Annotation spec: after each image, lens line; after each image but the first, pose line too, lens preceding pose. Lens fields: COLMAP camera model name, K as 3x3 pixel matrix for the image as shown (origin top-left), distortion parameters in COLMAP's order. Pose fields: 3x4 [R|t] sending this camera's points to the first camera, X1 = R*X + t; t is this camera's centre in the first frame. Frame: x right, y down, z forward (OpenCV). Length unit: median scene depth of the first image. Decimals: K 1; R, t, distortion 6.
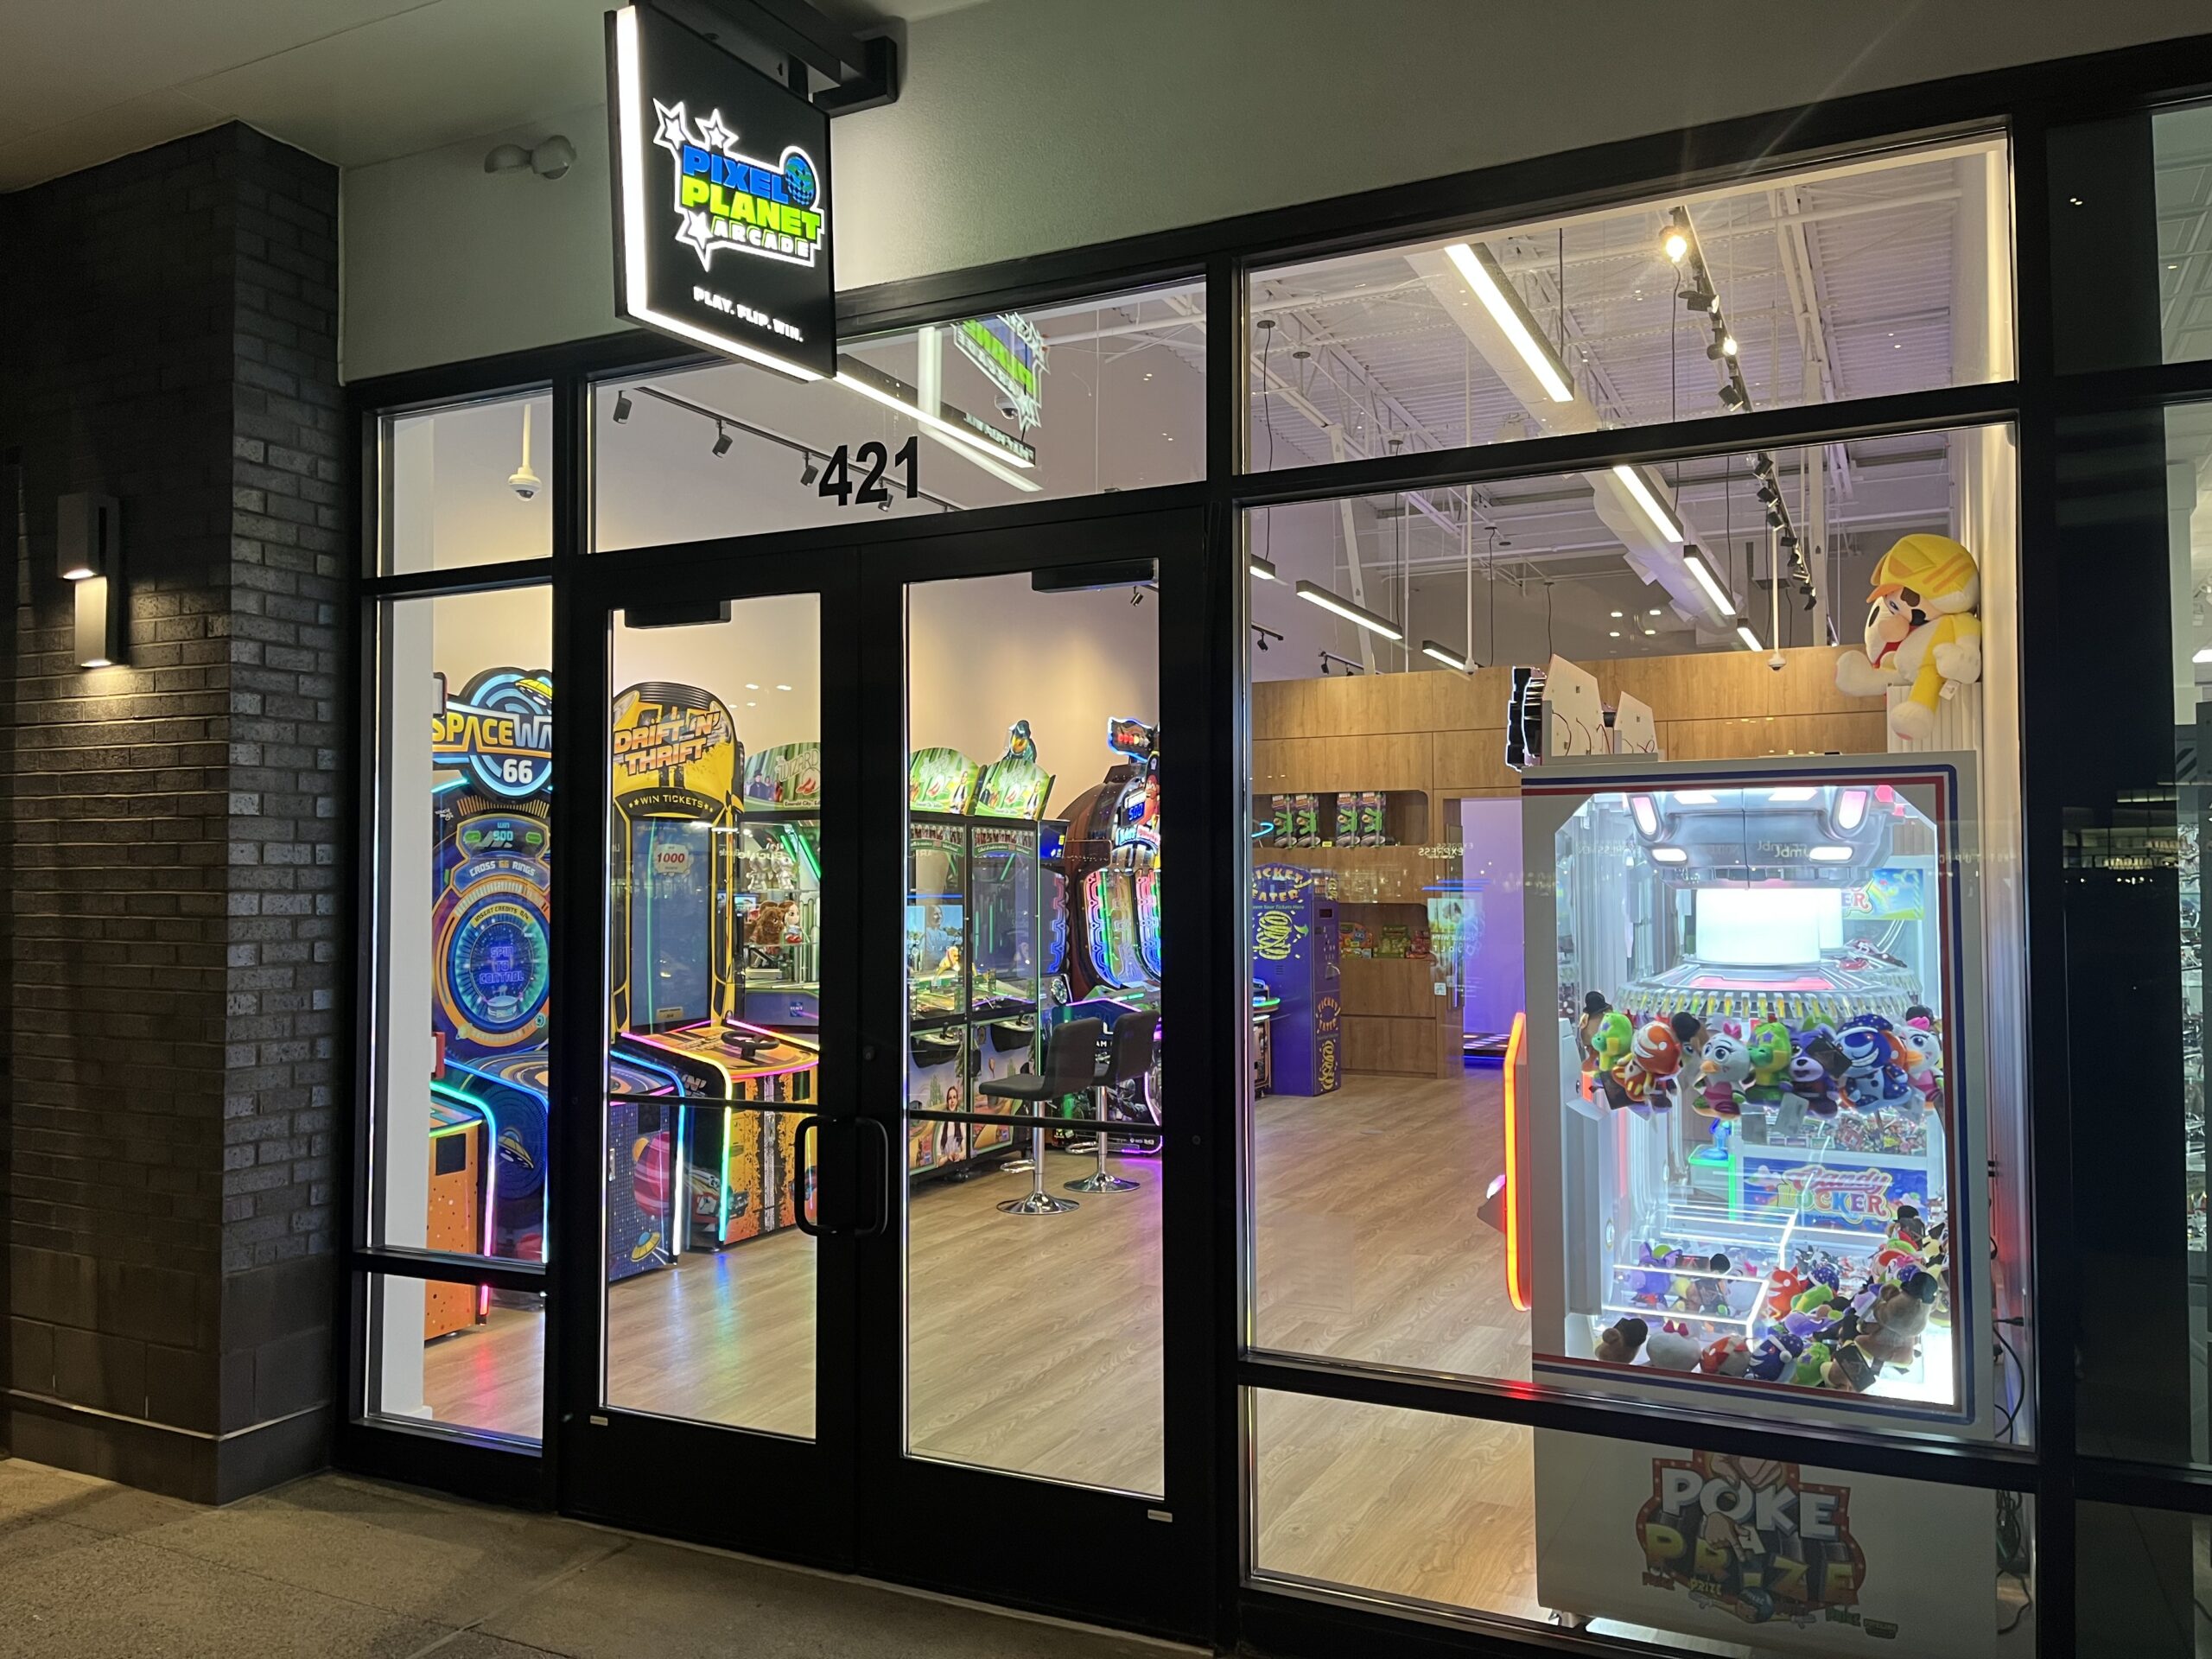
lens RADIAL K [[1698.3, 0, 1106.0], [0, 1698.3, 829.5], [0, 0, 1]] dist [0.056691, -0.096700]
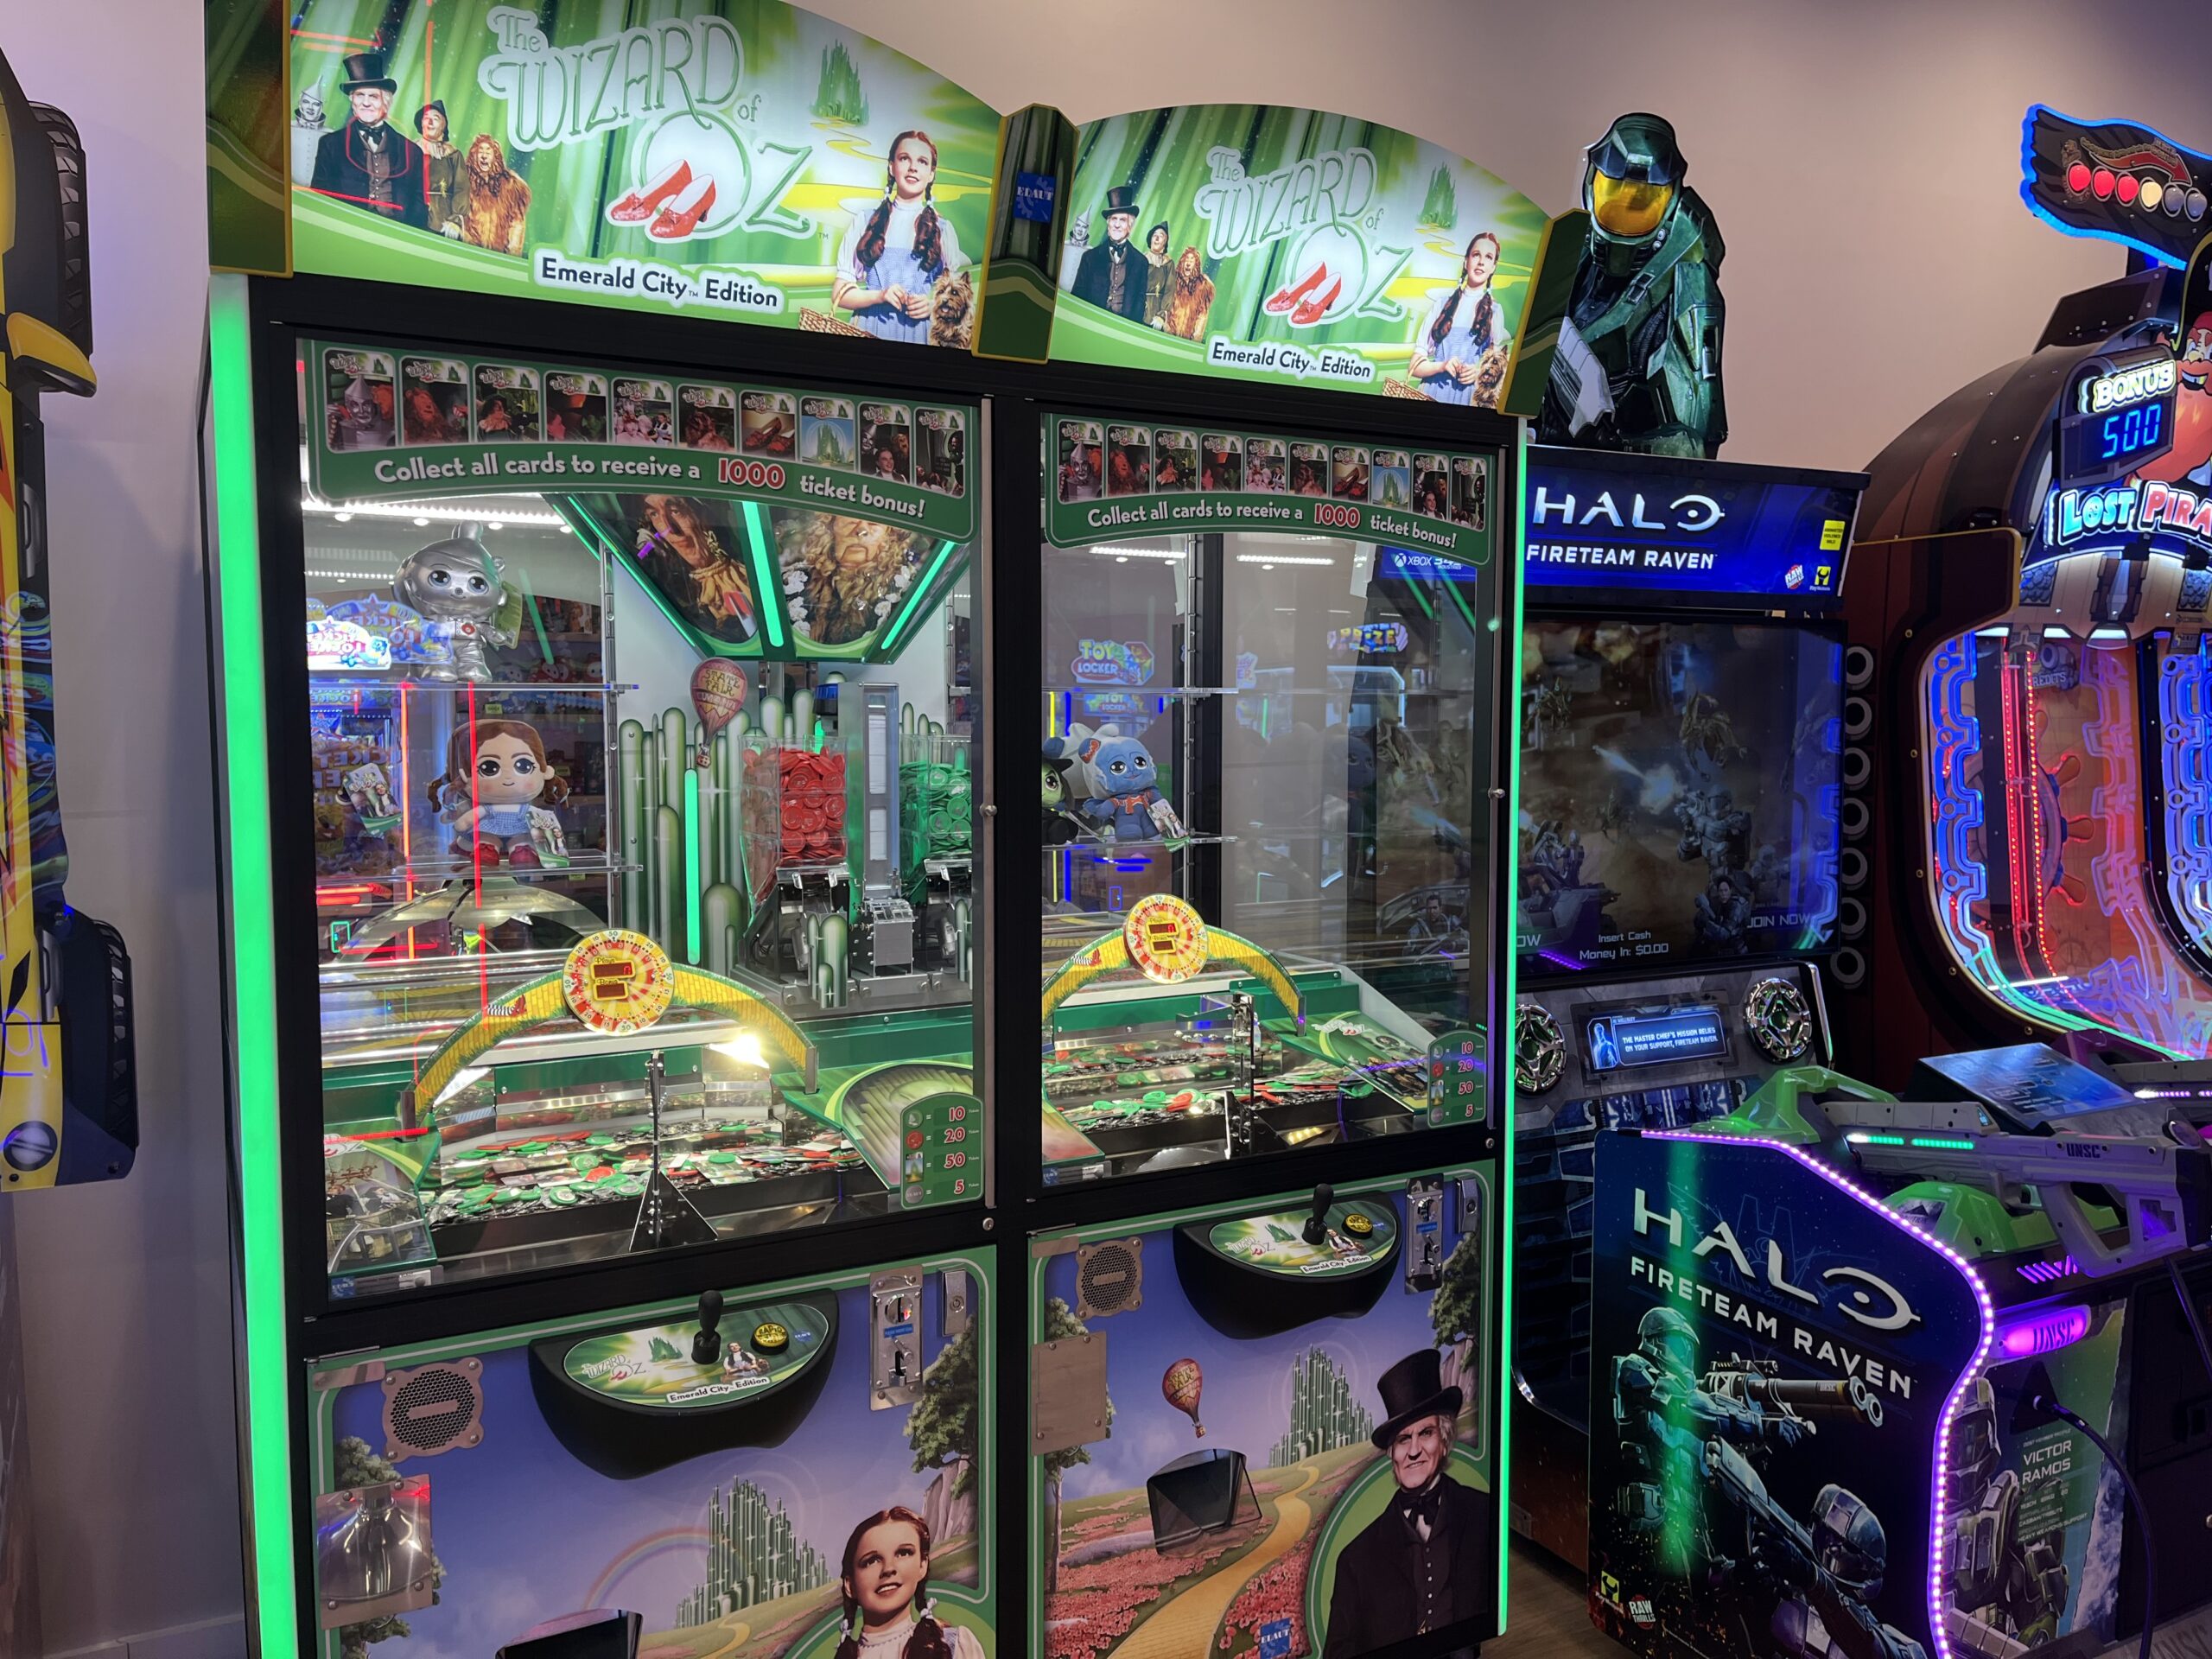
lens RADIAL K [[1698.3, 0, 1106.0], [0, 1698.3, 829.5], [0, 0, 1]] dist [0.056691, -0.096700]
pose [[0.800686, 0.049221, -0.597059, 0.081623], [0.016134, 0.994486, 0.103621, 0.036192], [0.598867, -0.092601, 0.795477, 0.943924]]
